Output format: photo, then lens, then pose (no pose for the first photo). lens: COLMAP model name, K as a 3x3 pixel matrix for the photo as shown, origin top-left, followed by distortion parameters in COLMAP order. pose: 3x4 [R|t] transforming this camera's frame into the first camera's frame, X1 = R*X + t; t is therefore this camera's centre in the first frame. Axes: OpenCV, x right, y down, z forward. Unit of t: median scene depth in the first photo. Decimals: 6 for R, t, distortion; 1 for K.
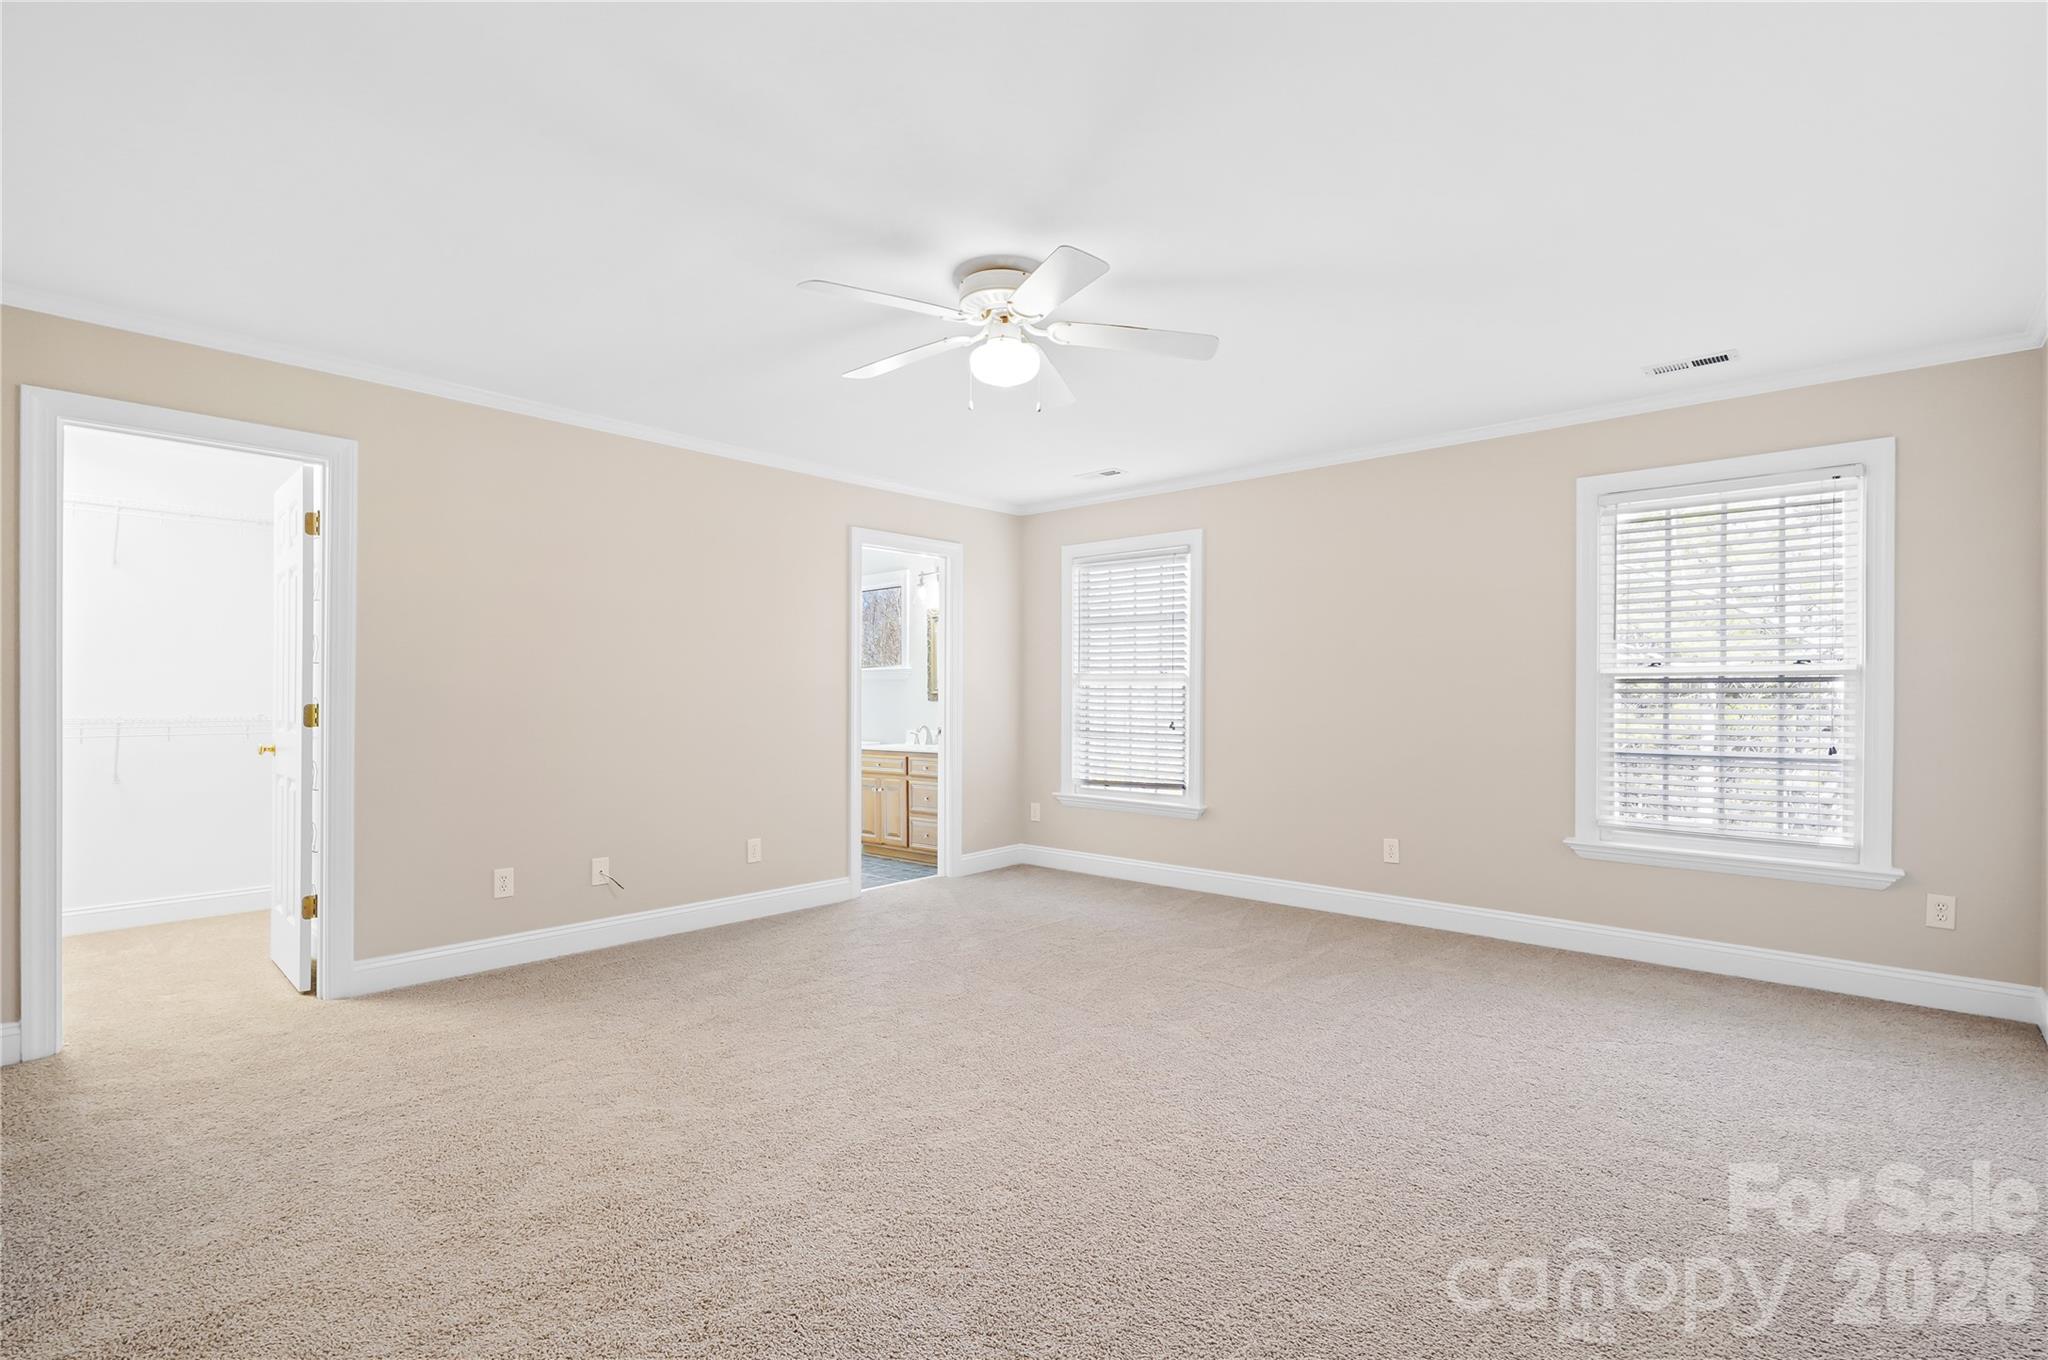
lens RADIAL K [[938.6, 0, 1016.1], [0, 938.6, 682.0], [0, 0, 1]] dist [-0.000995, 0.000502]
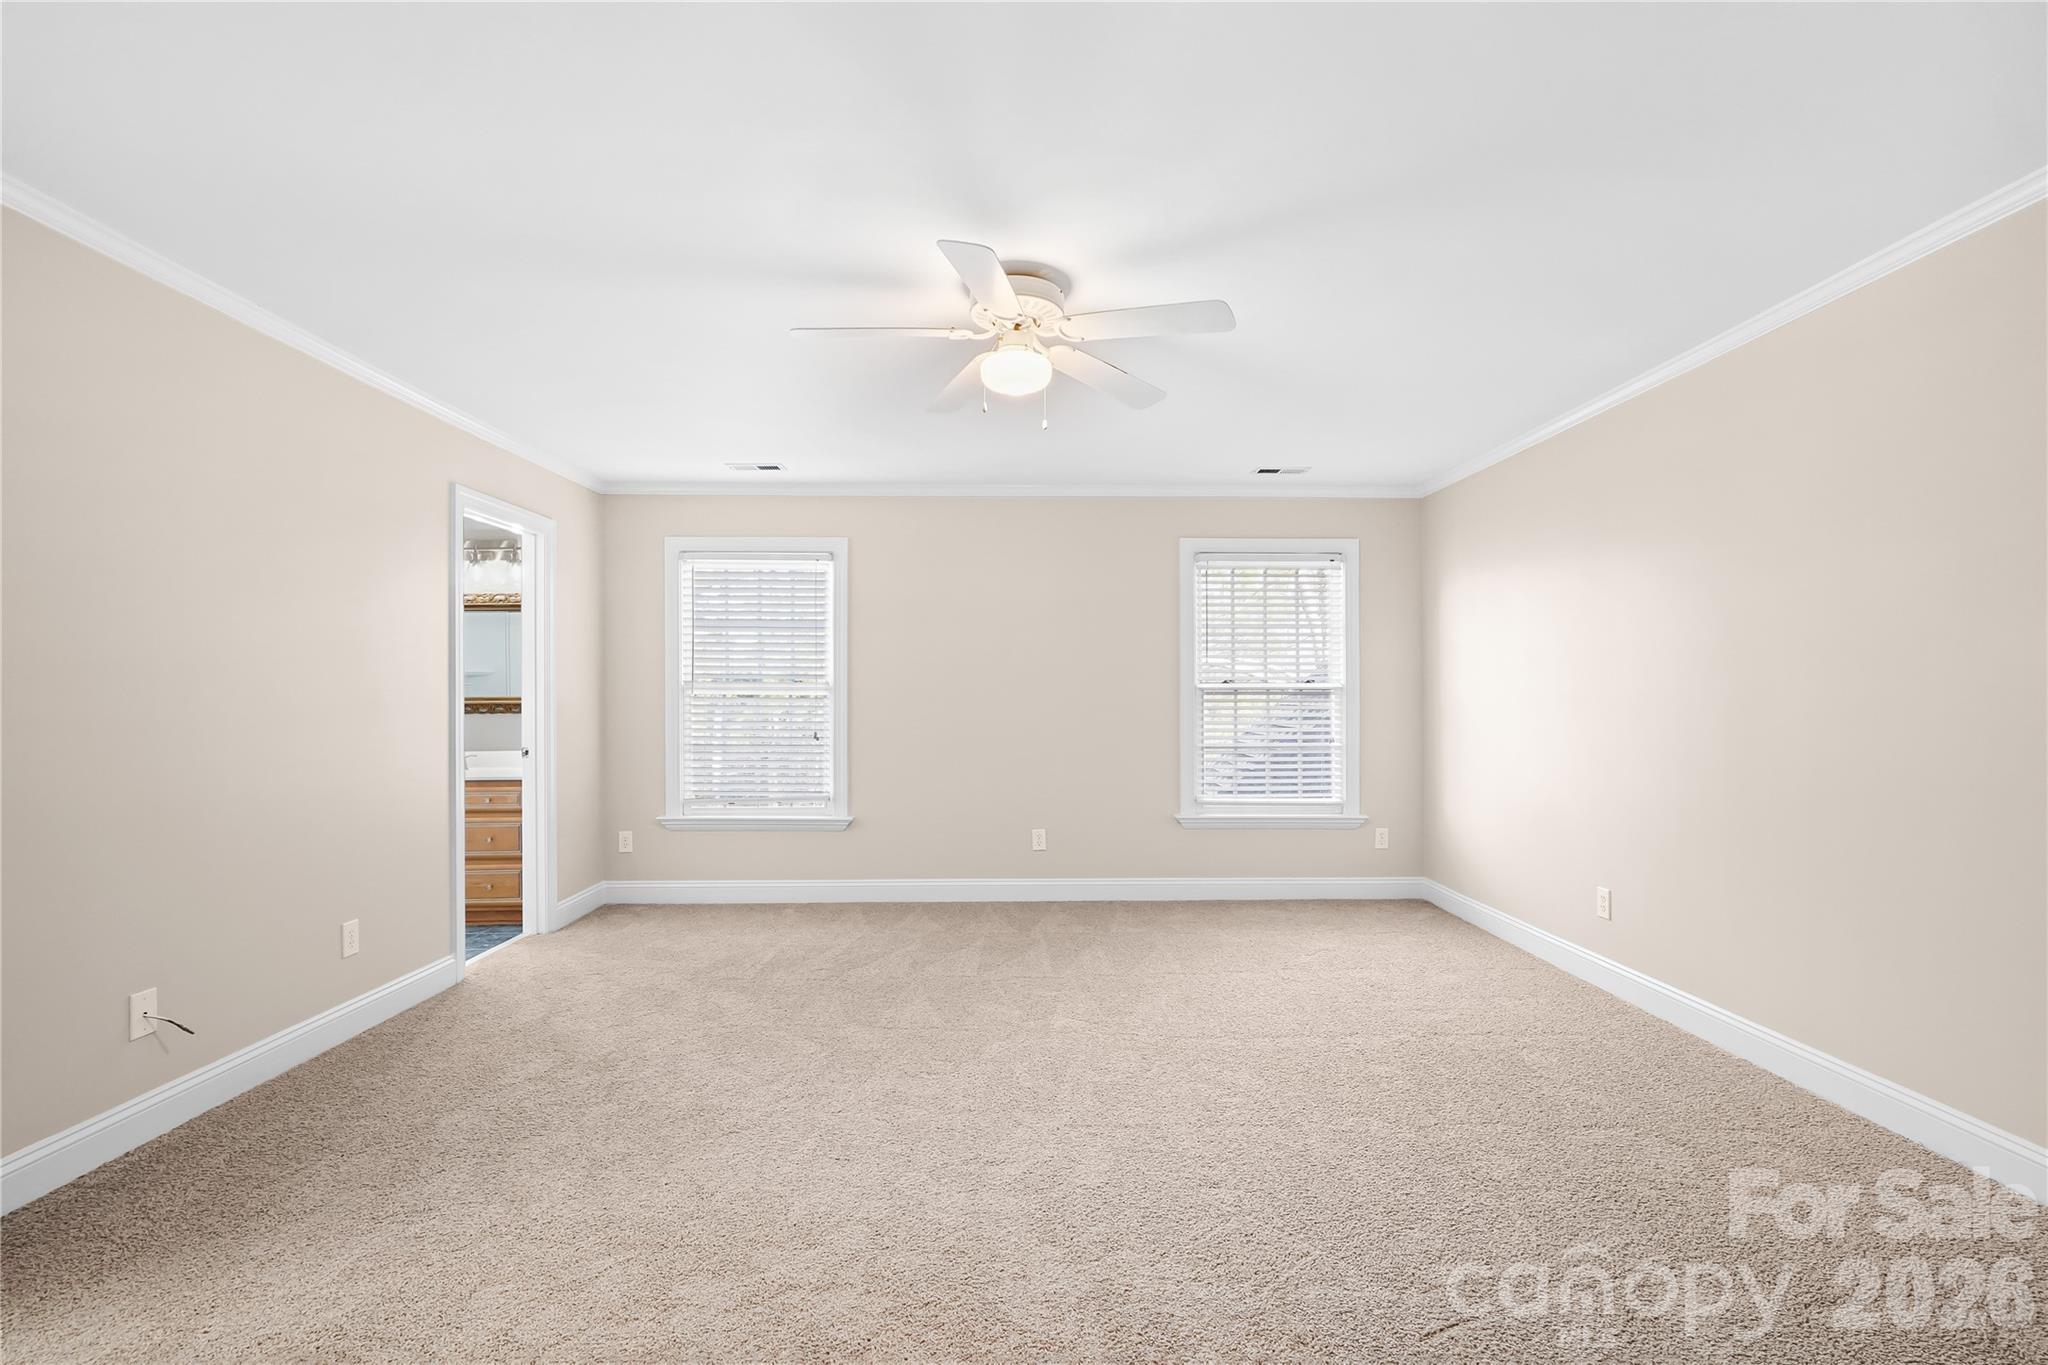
lens RADIAL K [[938.6, 0, 1015.1], [0, 938.6, 675.9], [0, 0, 1]] dist [-0.000995, 0.000502]
pose [[0.735502, 0.012530, 0.677407, -0.367664], [-0.006750, 0.999915, -0.011165, -0.007251], [-0.677489, 0.003639, 0.735524, 0.156597]]
